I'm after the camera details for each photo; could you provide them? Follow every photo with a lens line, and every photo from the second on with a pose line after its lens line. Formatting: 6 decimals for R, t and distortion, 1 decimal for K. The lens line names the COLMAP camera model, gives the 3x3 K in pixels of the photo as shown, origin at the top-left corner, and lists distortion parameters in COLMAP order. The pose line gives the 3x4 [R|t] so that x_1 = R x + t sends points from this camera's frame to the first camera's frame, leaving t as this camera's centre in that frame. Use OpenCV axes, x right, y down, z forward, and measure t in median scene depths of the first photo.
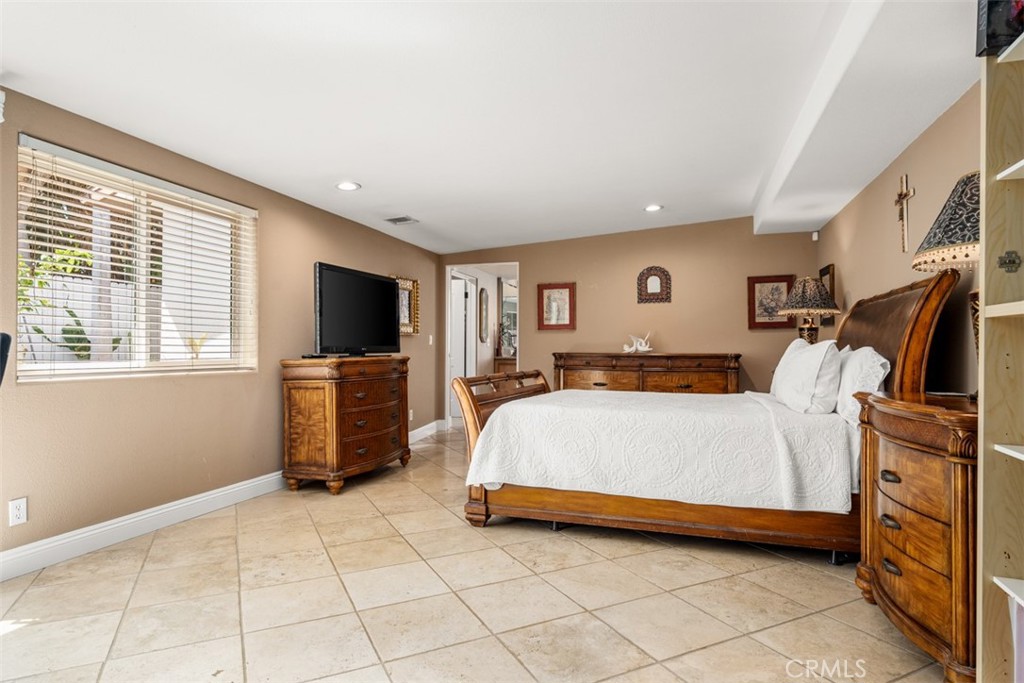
lens RADIAL K [[573.3, 0, 510.3], [0, 573.3, 349.4], [0, 0, 1]] dist [0.015239, 0.000286]
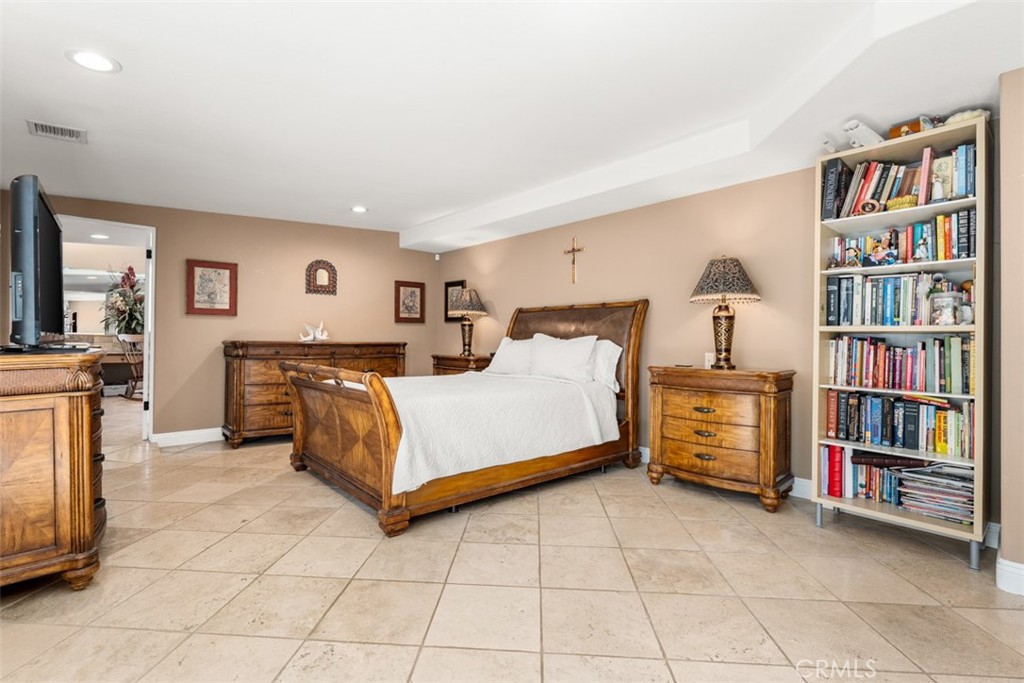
lens RADIAL K [[470.2, 0, 510.9], [0, 470.2, 340.4], [0, 0, 1]] dist [0.001174, -0.000381]
pose [[0.497429, 0.002164, 0.867502, -0.351645], [-0.008761, 0.999958, 0.002529, -0.001082], [-0.867460, -0.008858, 0.497427, 0.277444]]
